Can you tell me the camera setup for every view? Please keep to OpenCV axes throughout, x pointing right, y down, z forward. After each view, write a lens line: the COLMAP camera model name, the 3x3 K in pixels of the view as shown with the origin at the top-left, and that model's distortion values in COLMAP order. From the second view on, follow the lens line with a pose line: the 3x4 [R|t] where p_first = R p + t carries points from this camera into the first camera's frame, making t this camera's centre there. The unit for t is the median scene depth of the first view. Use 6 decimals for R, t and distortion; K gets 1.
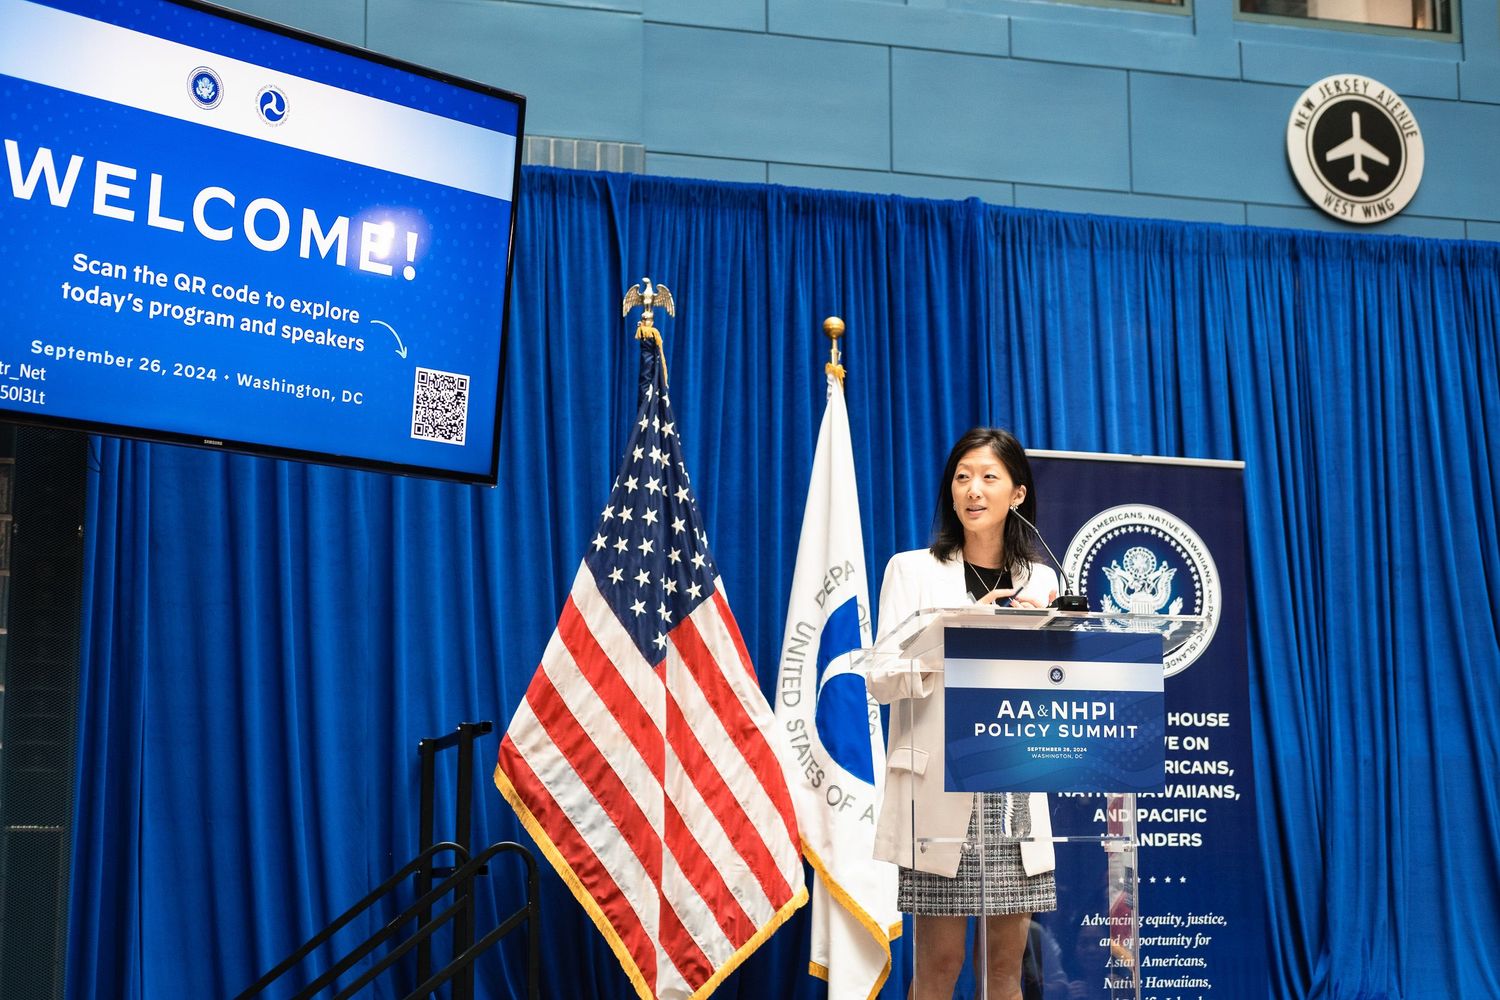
lens RADIAL K [[2374.2, 0, 747.4], [0, 2374.2, 517.9], [0, 0, 1]] dist [-0.316218, 2.125717]
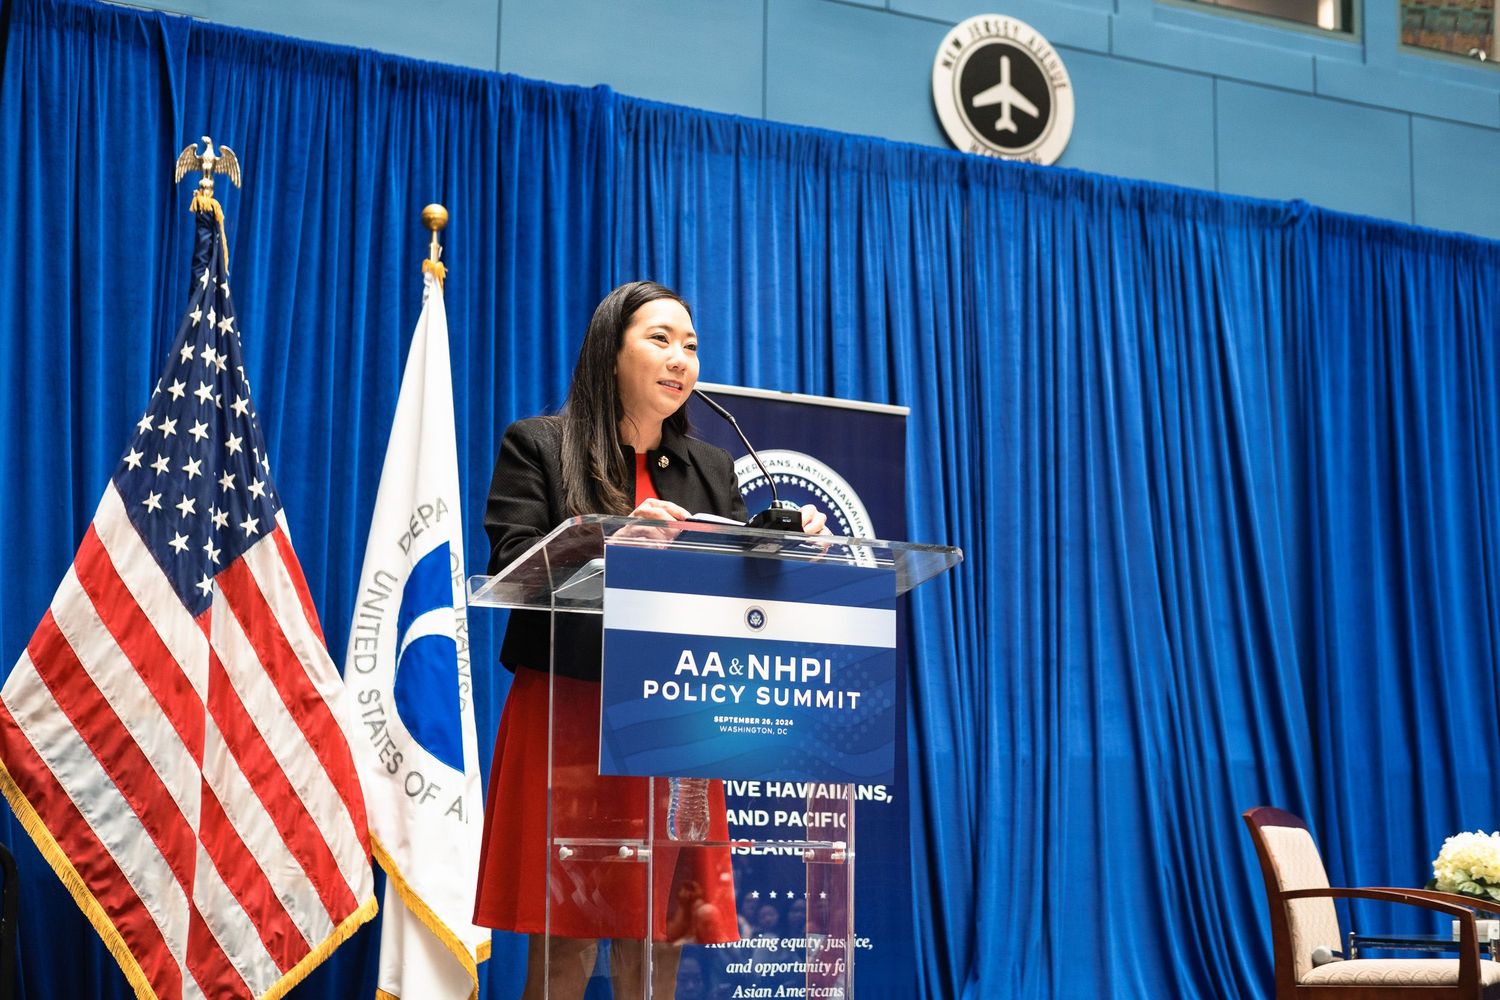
lens RADIAL K [[2374.2, 0, 747.4], [0, 2374.2, 517.9], [0, 0, 1]] dist [-0.316218, 2.125717]
pose [[0.981417, 0.041394, 0.187371, -0.006257], [-0.041093, 0.999140, -0.005495, 0.025306], [-0.187437, -0.002307, 0.982274, 0.180310]]
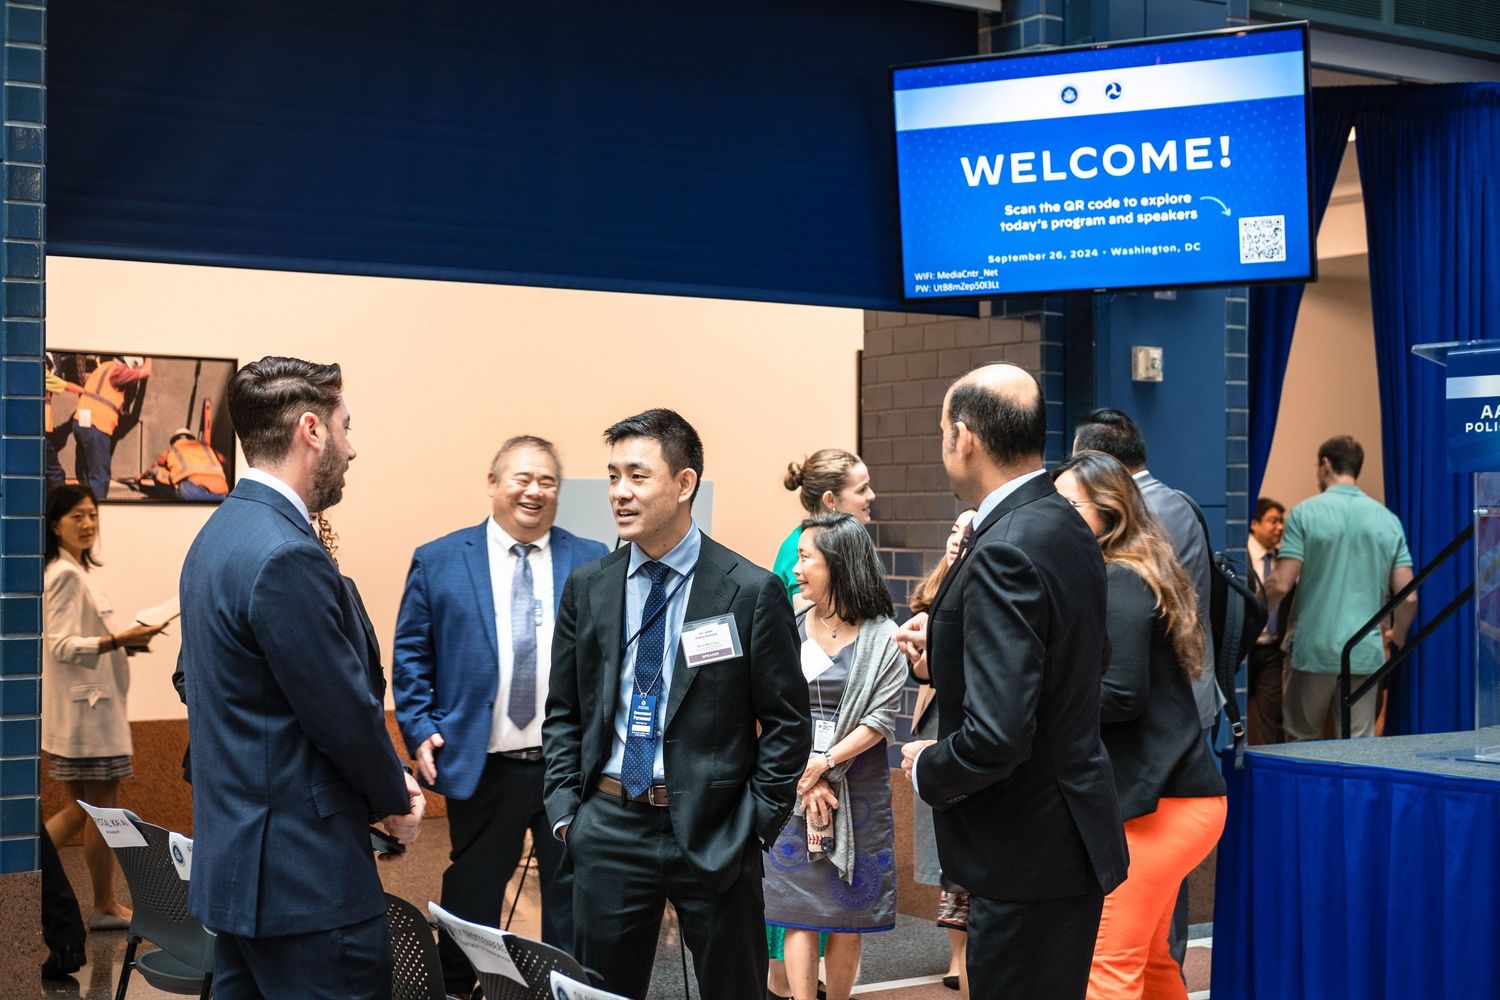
lens RADIAL K [[2333.1, 0, 750.0], [0, 2333.1, 500.0], [0, 0, 1]] dist [0.001618, 0.136129]
pose [[0.319725, -0.008237, -0.947474, 0.806086], [0.133735, 0.990344, 0.036519, 0.015178], [0.938025, -0.138386, 0.317740, 0.092811]]
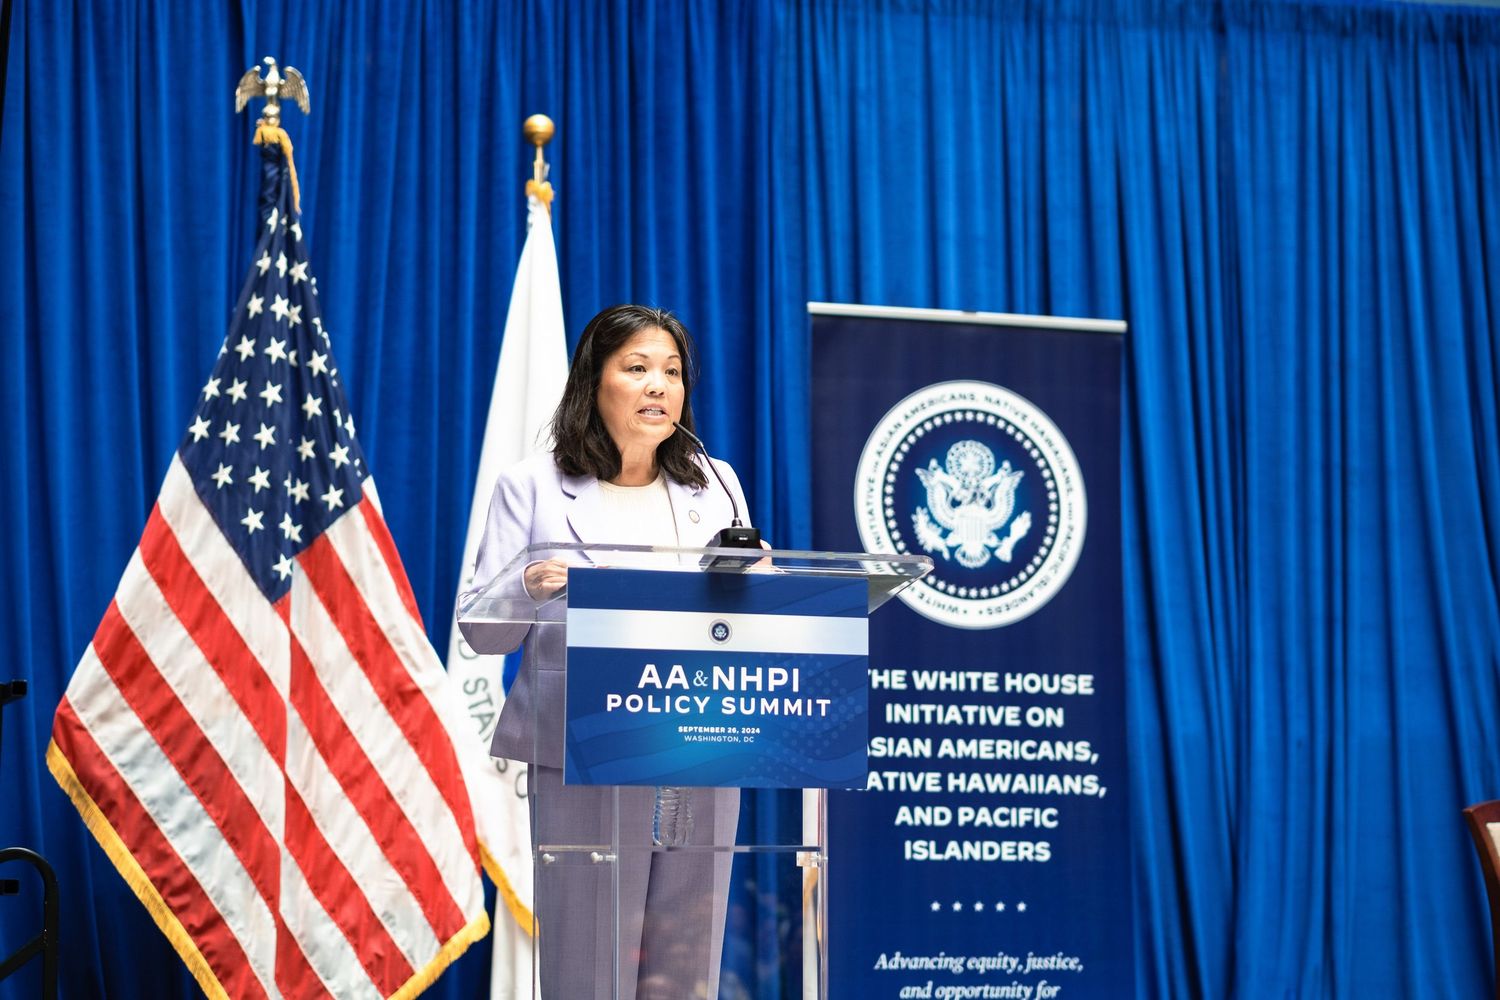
lens RADIAL K [[3630.8, 0, 750.0], [0, 3630.8, 500.0], [0, 0, 1]] dist [0.119278, -1.035085]
pose [[0.999157, 0.009586, 0.039921, 0.059588], [-0.011210, 0.999110, 0.040665, -0.014860], [-0.039496, -0.041078, 0.998375, -0.104527]]
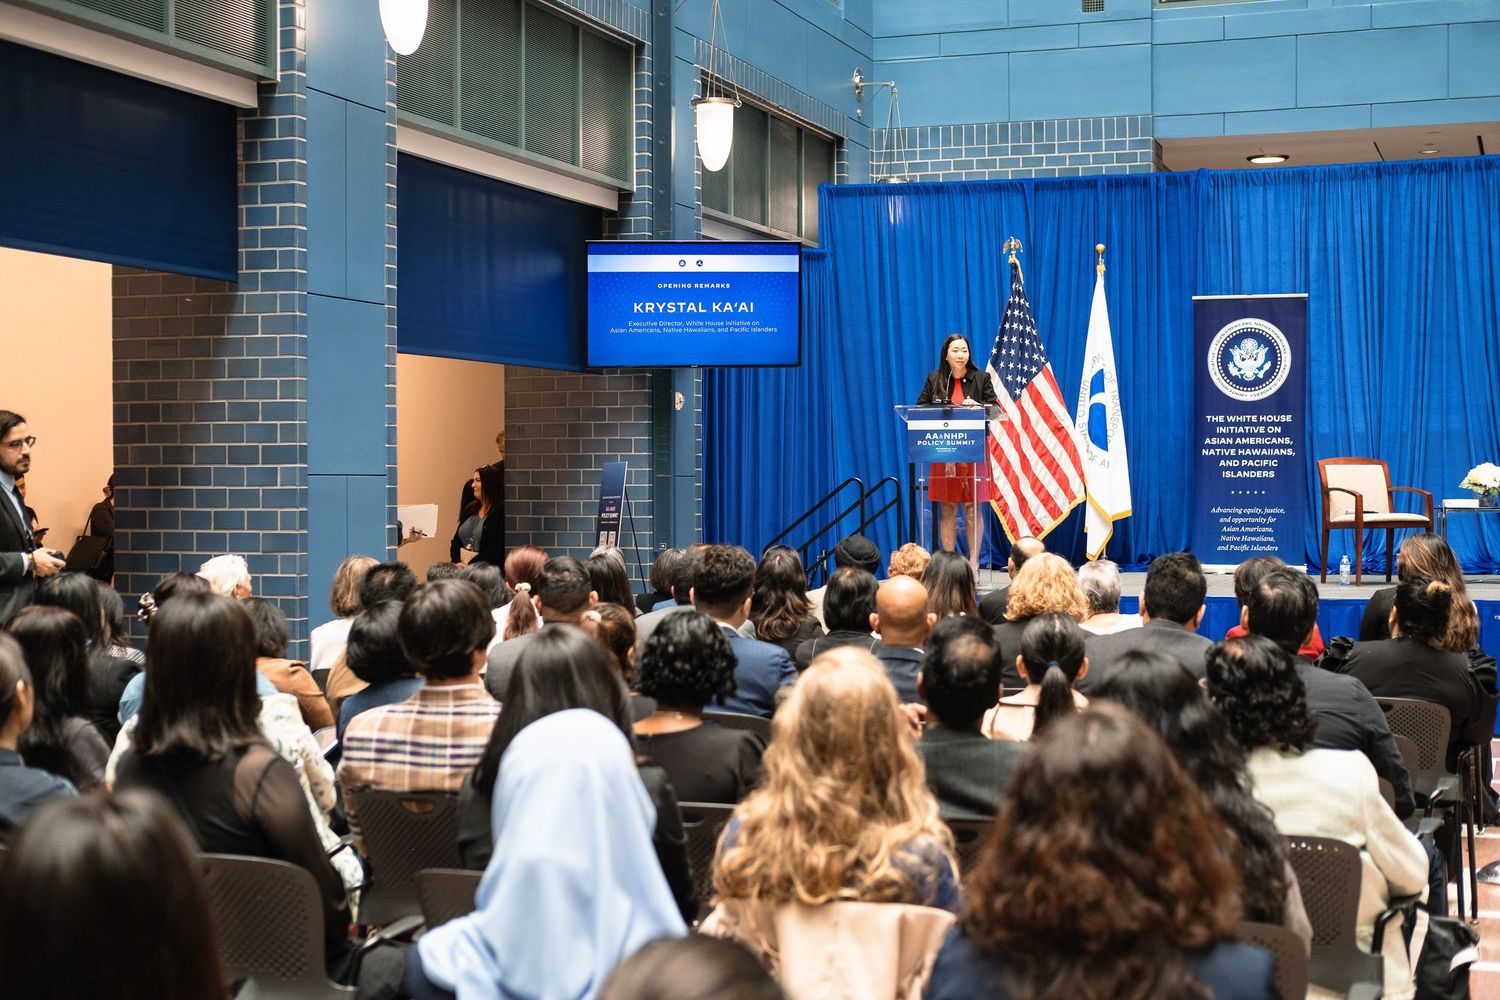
lens RADIAL K [[2290.5, 0, 761.0], [0, 2290.5, 507.6], [0, 0, 1]] dist [-0.297629, 2.032391]
pose [[0.818087, 0.004155, -0.575080, 1.057505], [0.085418, 0.988005, 0.128650, -0.148446], [0.568716, -0.154369, 0.807919, -1.007384]]
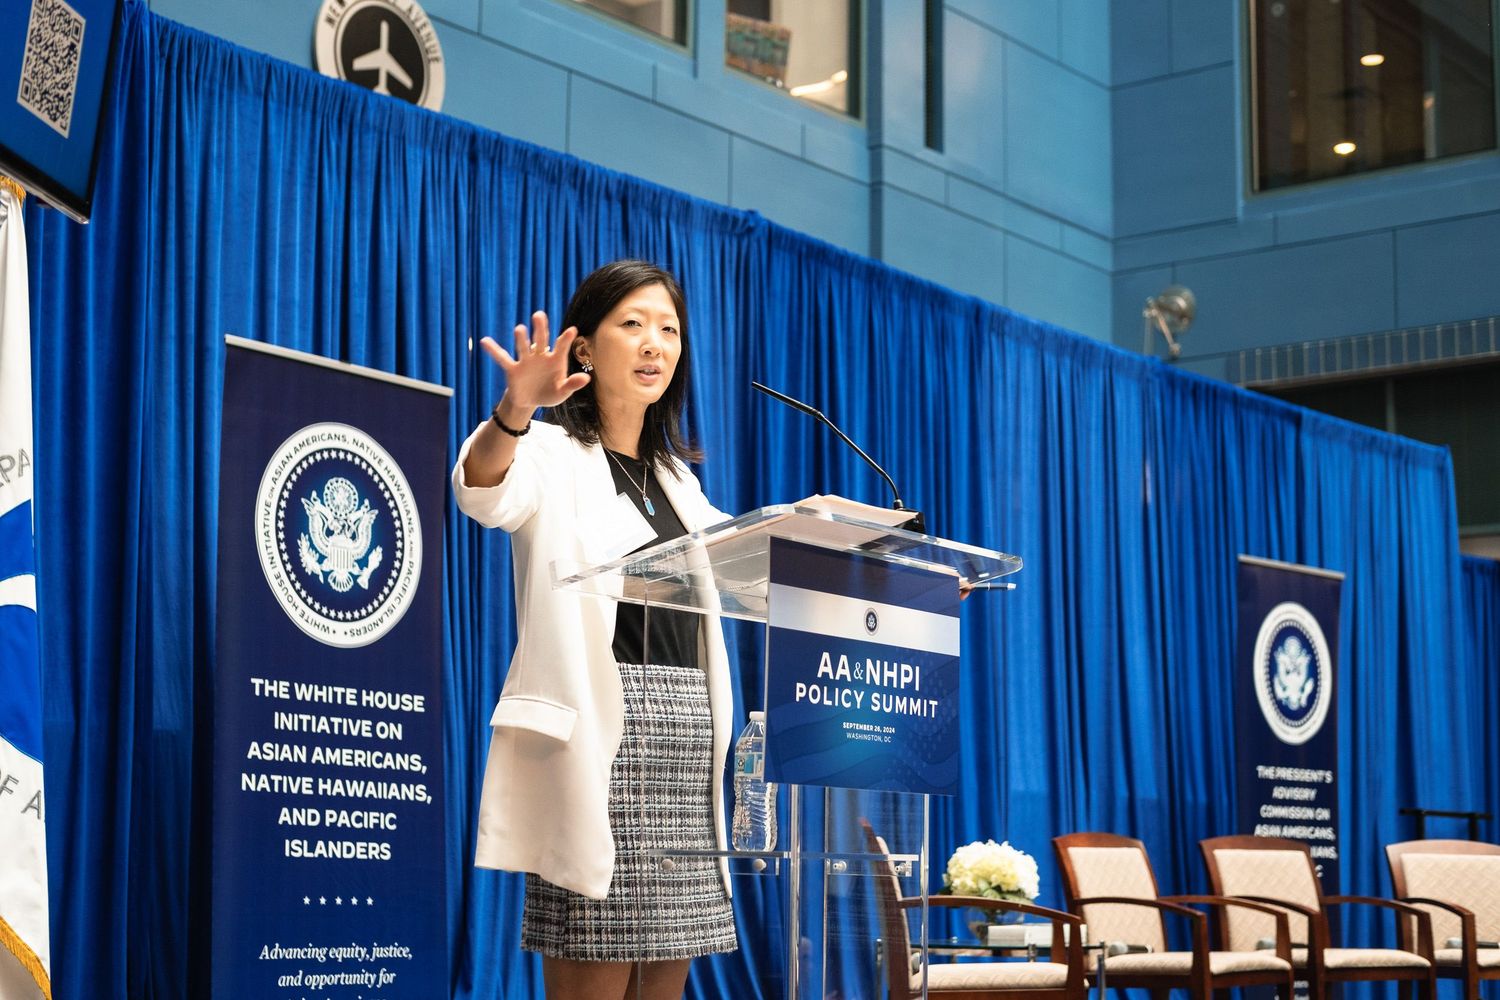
lens RADIAL K [[2448.5, 0, 750.0], [0, 2448.5, 500.0], [0, 0, 1]] dist [-0.347504, 2.664682]
pose [[0.810823, 0.105563, 0.575694, -0.203301], [-0.101872, 0.994041, -0.038794, 0.039870], [-0.576358, -0.027193, 0.816745, 0.274391]]
